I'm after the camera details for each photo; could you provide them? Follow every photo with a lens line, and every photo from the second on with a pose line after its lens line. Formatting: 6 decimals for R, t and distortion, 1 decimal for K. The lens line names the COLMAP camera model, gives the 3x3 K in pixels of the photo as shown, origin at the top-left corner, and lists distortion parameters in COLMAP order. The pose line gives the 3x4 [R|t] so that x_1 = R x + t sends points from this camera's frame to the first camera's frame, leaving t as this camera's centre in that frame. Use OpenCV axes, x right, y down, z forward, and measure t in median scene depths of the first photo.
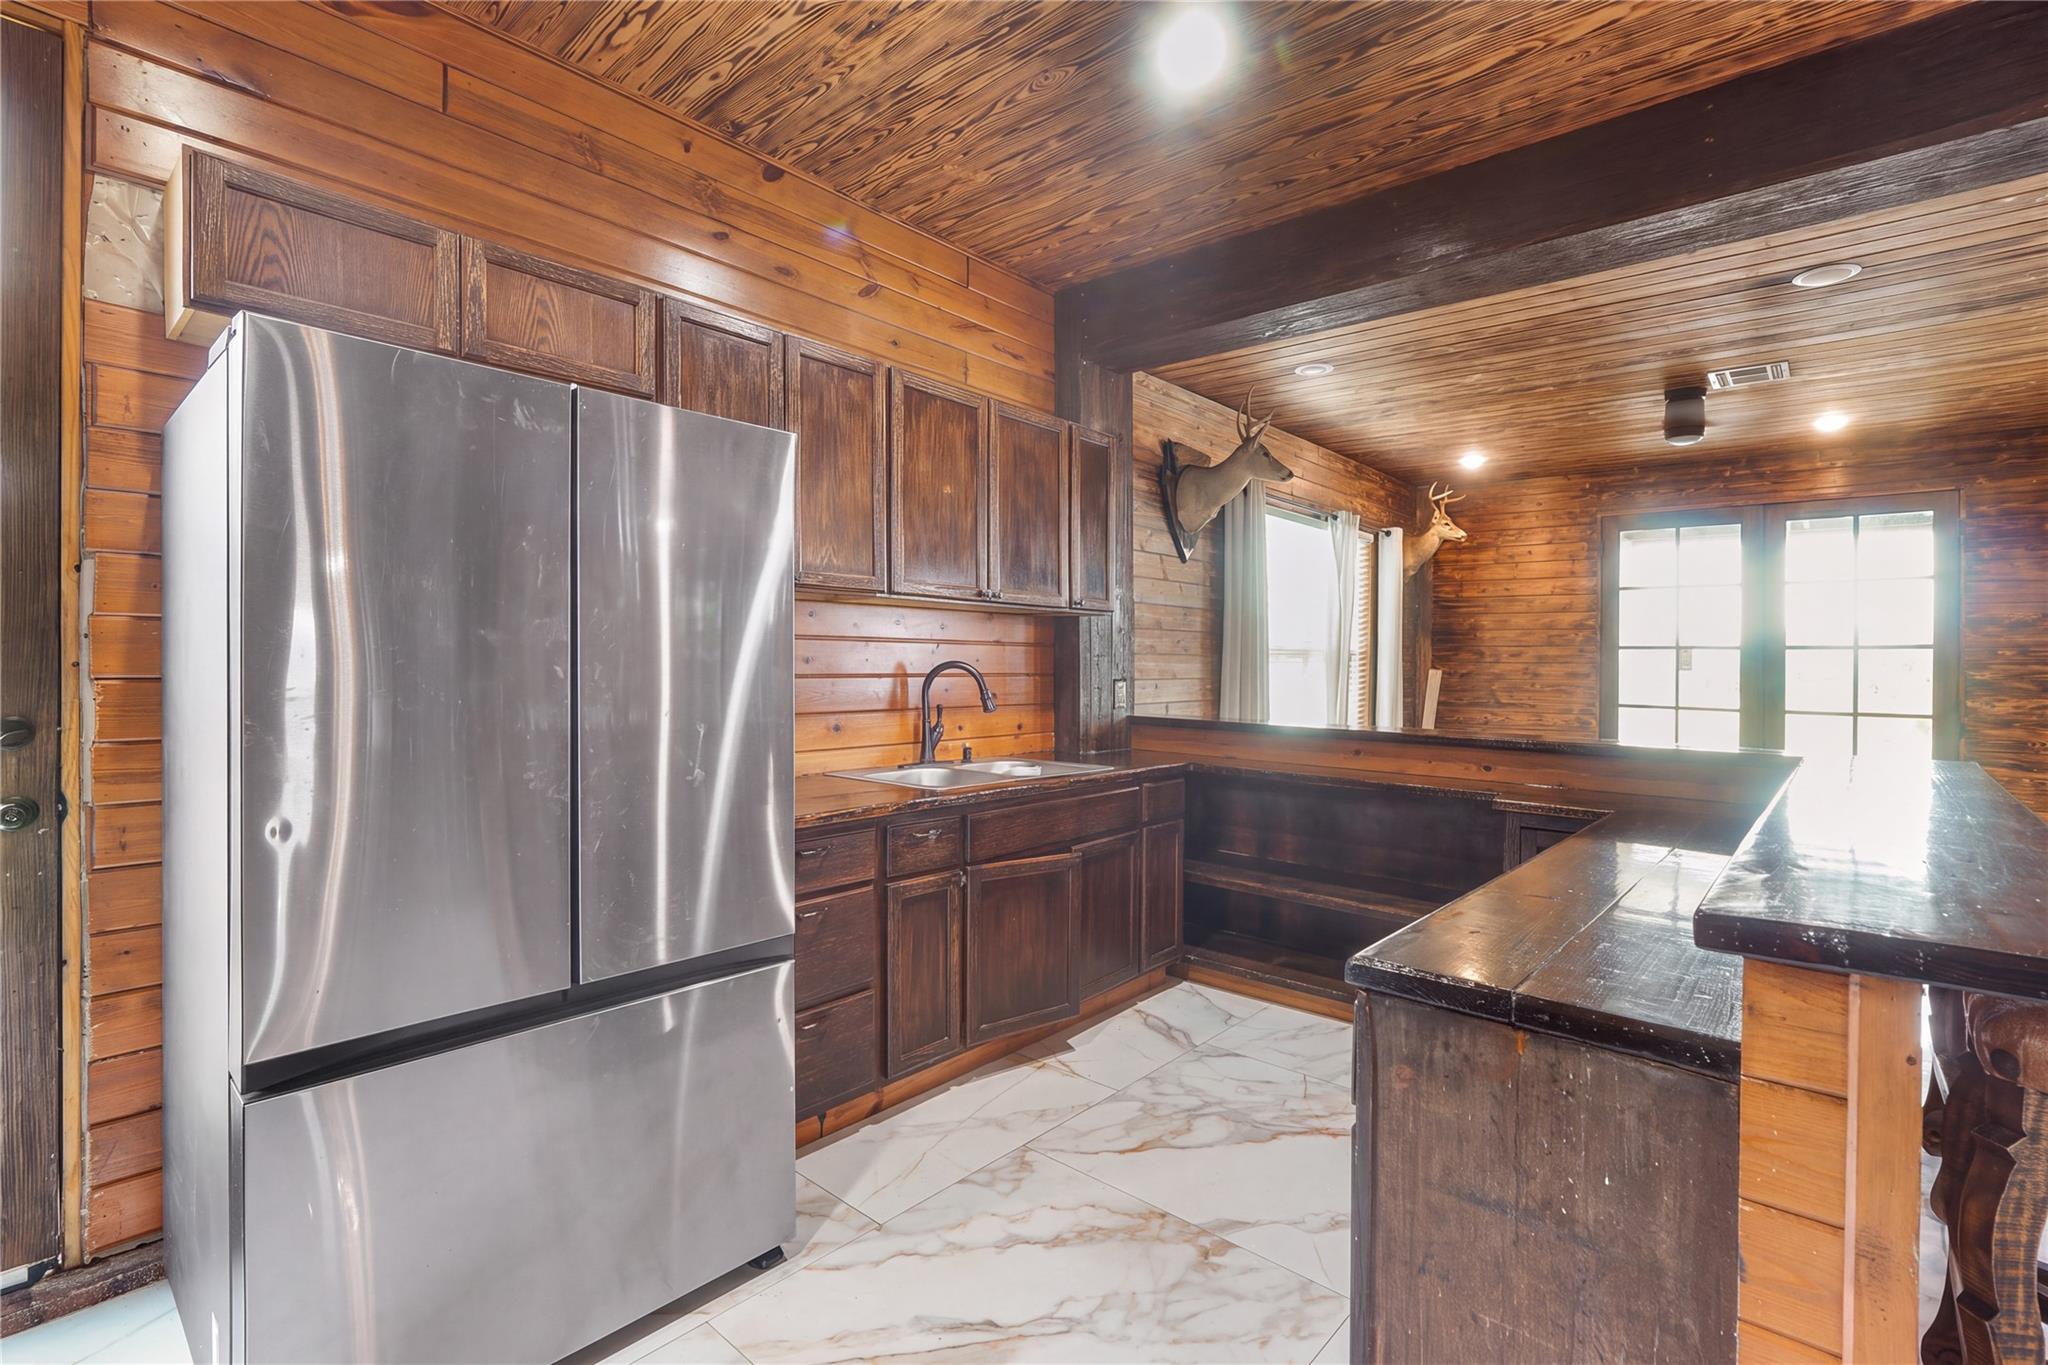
lens RADIAL K [[920.0, 0, 1032.7], [0, 920.0, 688.7], [0, 0, 1]] dist [-0.003758, 0.000513]
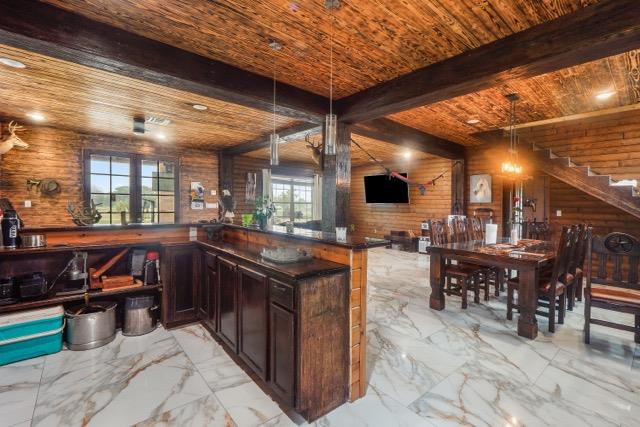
lens RADIAL K [[287.5, 0, 319.3], [0, 287.5, 210.0], [0, 0, 1]] dist [-0.003758, 0.000513]
pose [[0.168191, -0.032946, 0.985204, -0.387383], [0.016366, 0.999397, 0.030627, -0.017818], [-0.985619, 0.010973, 0.168629, 0.282127]]
